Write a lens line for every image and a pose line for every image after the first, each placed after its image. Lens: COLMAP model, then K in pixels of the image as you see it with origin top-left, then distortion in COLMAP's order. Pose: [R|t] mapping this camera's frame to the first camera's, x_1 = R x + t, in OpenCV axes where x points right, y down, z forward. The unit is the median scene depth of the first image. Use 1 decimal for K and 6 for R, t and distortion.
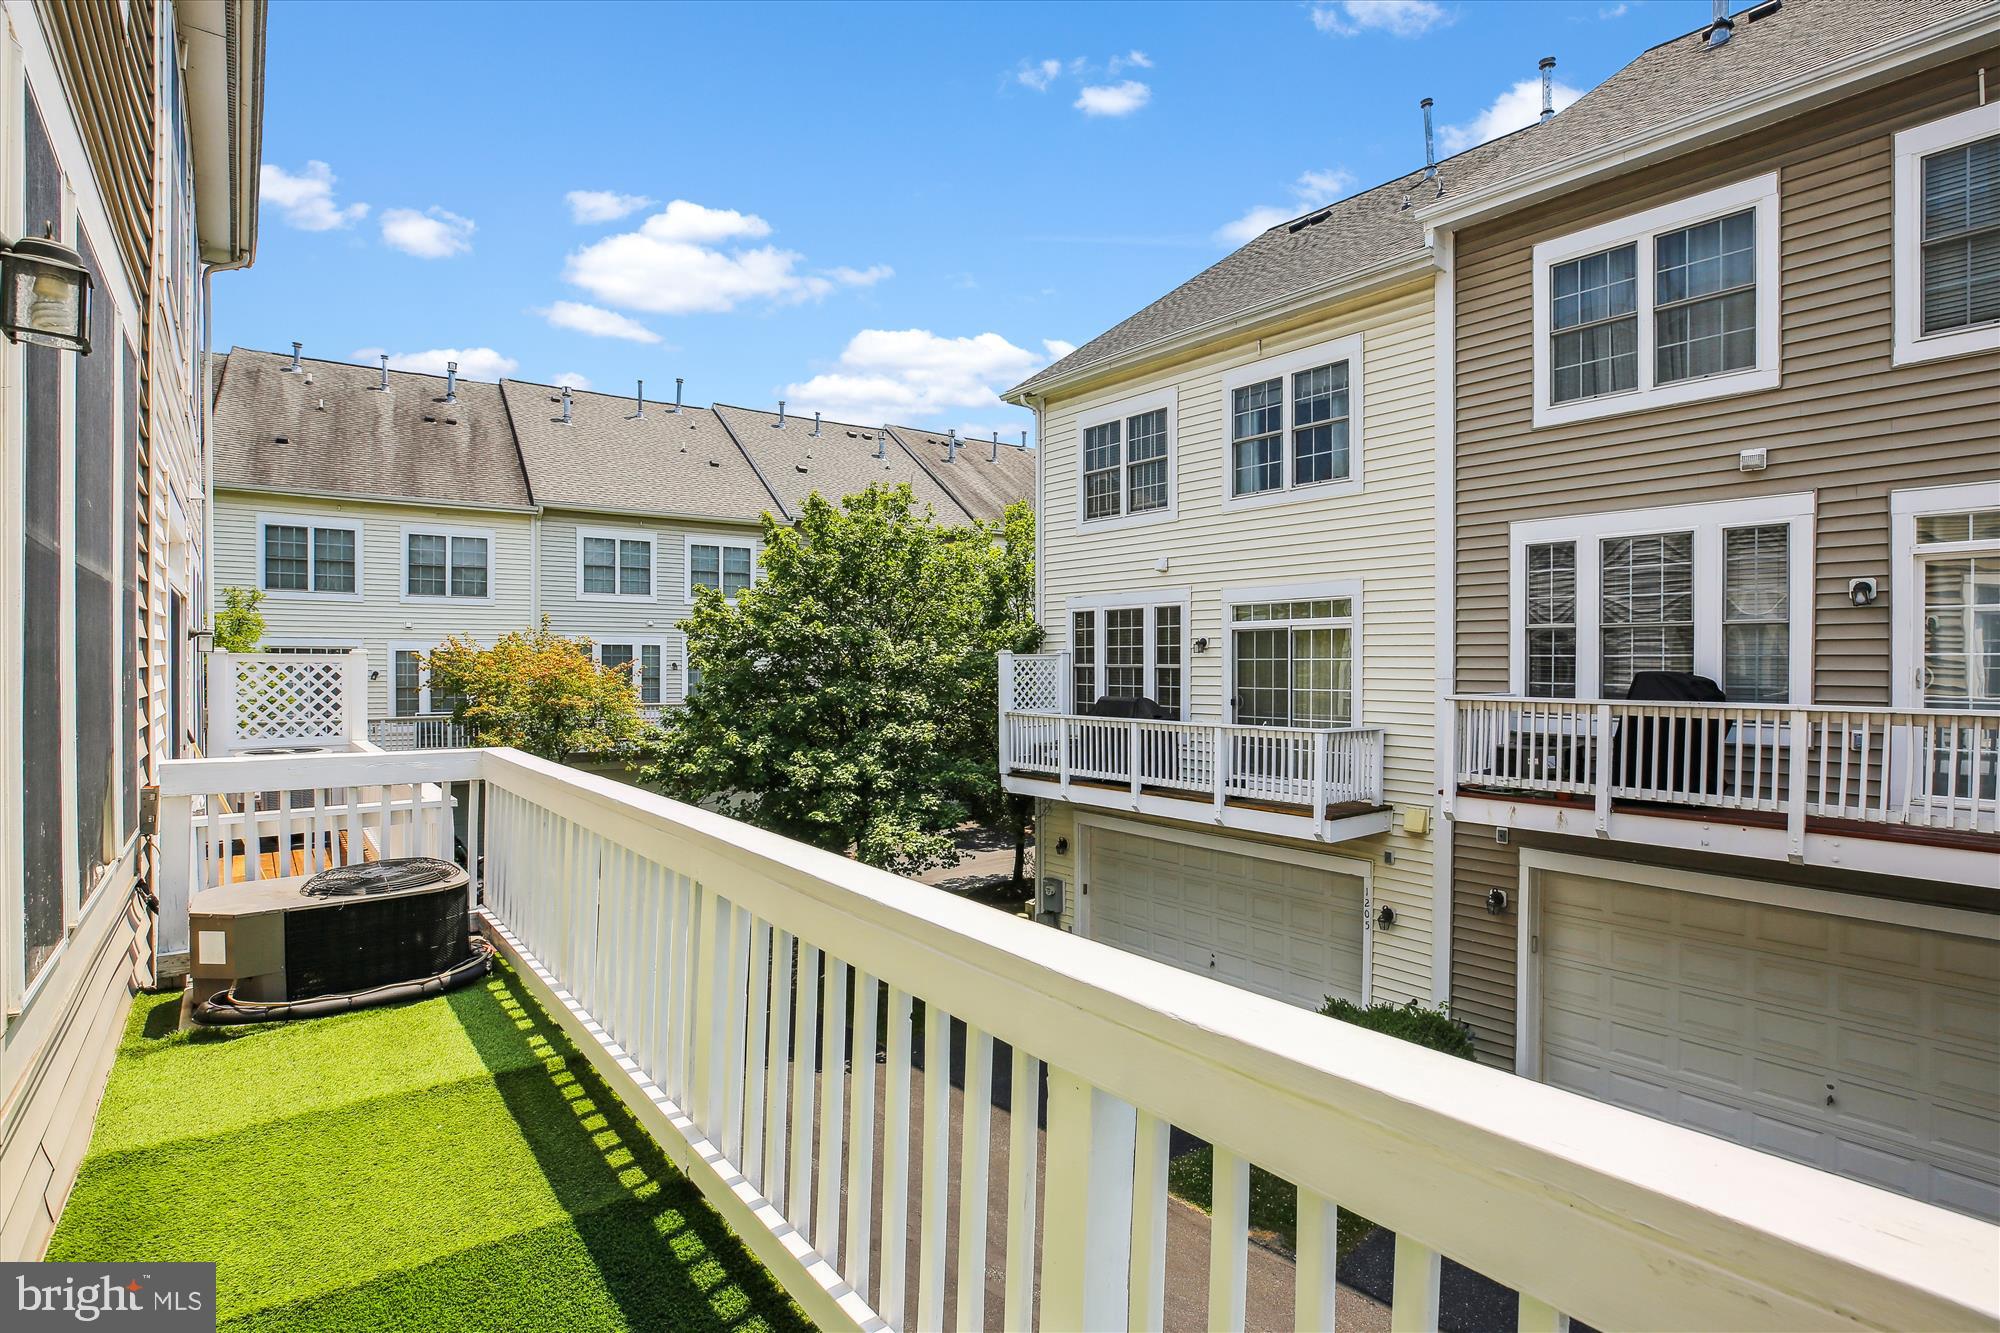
lens RADIAL K [[934.9, 0, 1004.7], [0, 934.9, 664.5], [0, 0, 1]] dist [-0.046885, 0.013853]
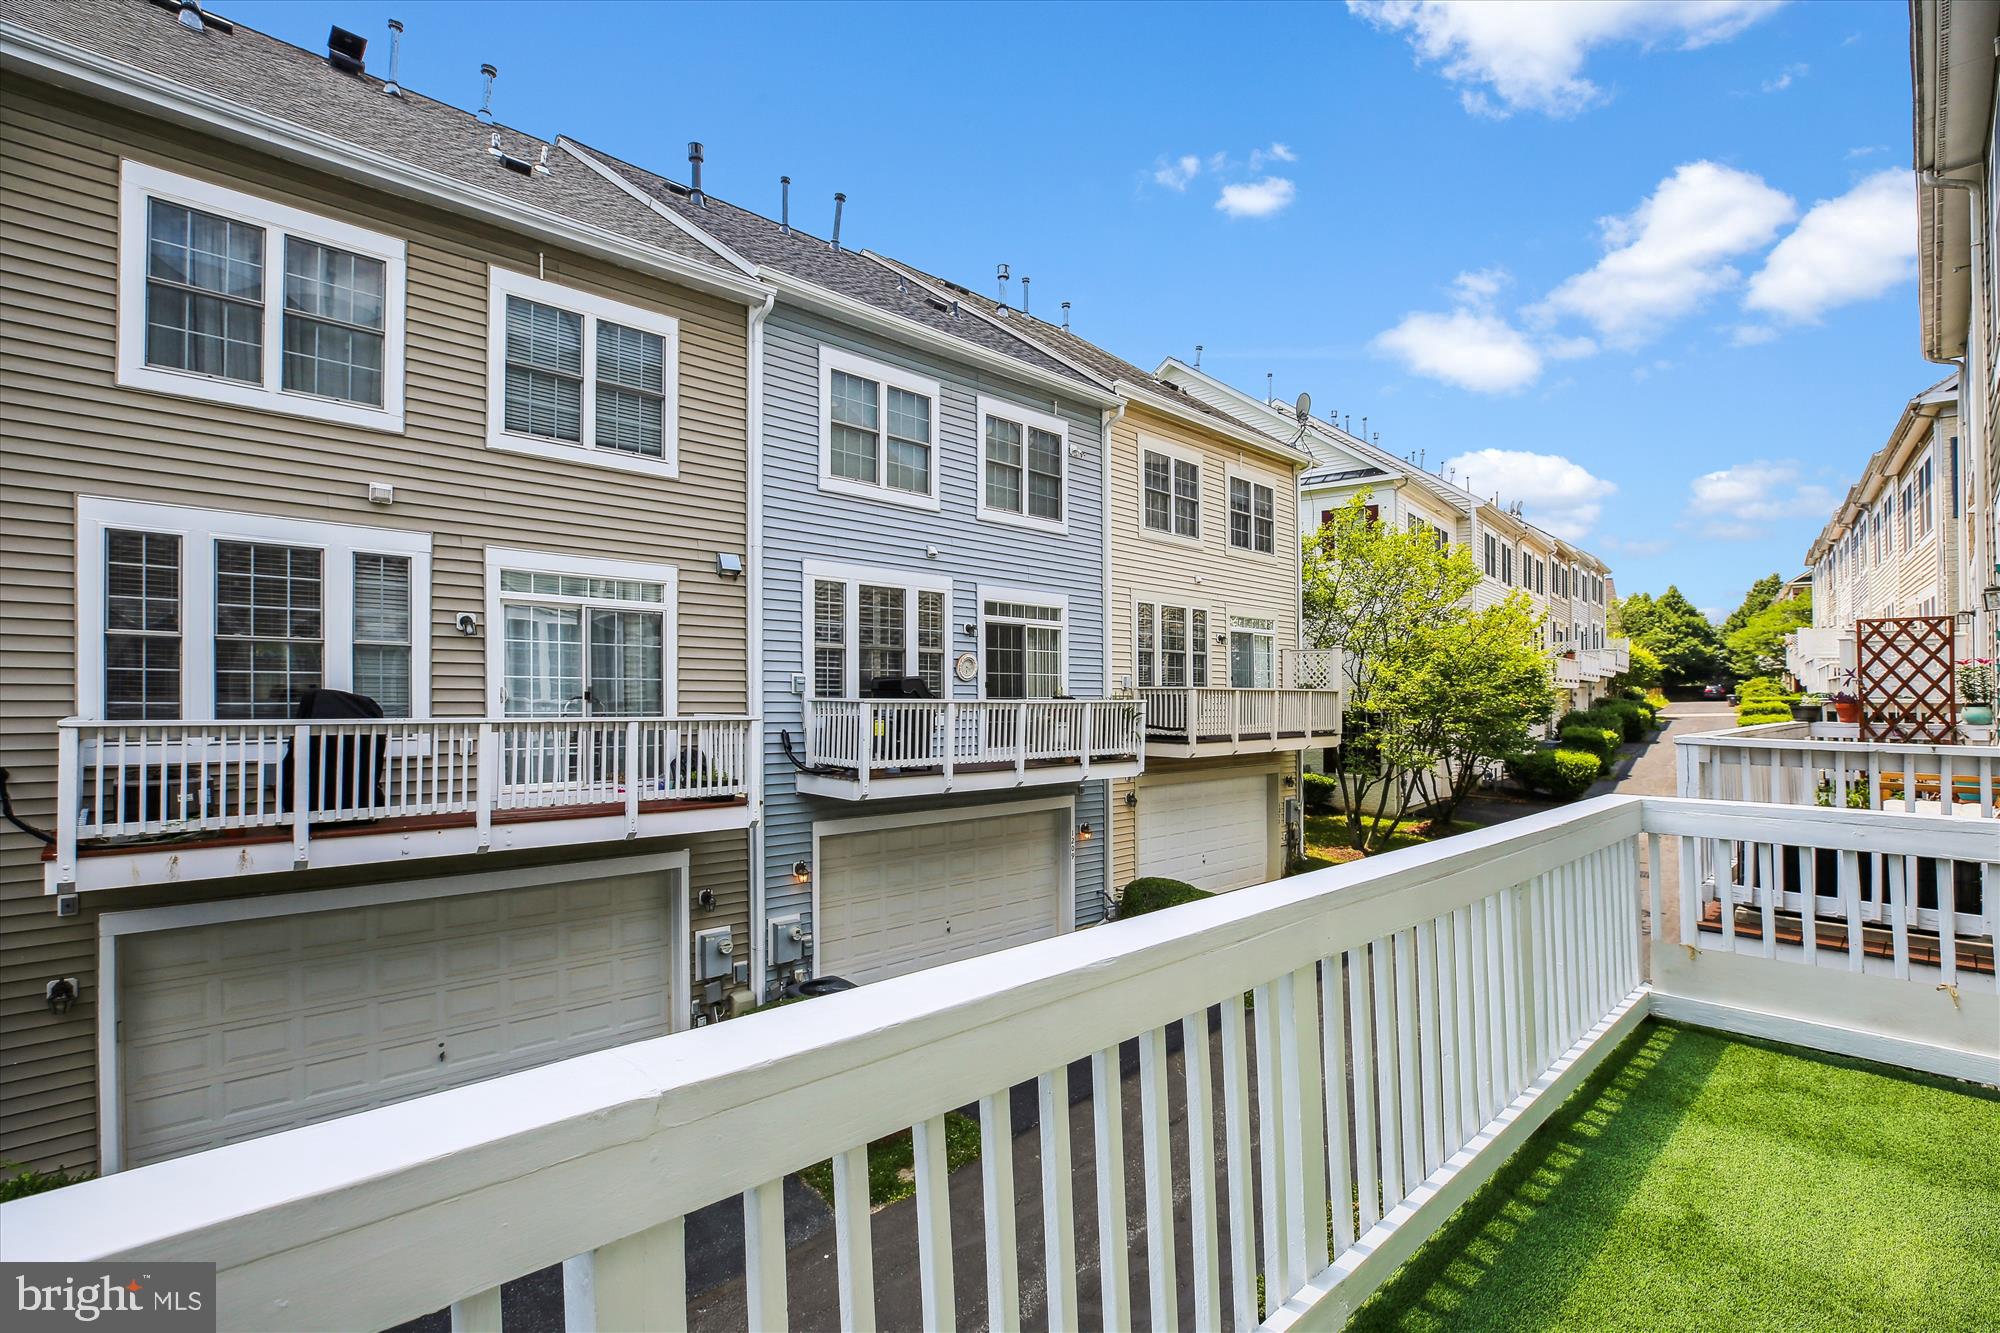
lens RADIAL K [[934.9, 0, 1004.7], [0, 934.9, 664.5], [0, 0, 1]] dist [-0.046885, 0.013853]
pose [[-0.068194, 0.040621, 0.996845, -0.307830], [-0.001729, 0.999164, -0.040834, 0.021383], [-0.997671, -0.004509, -0.068067, 0.349362]]
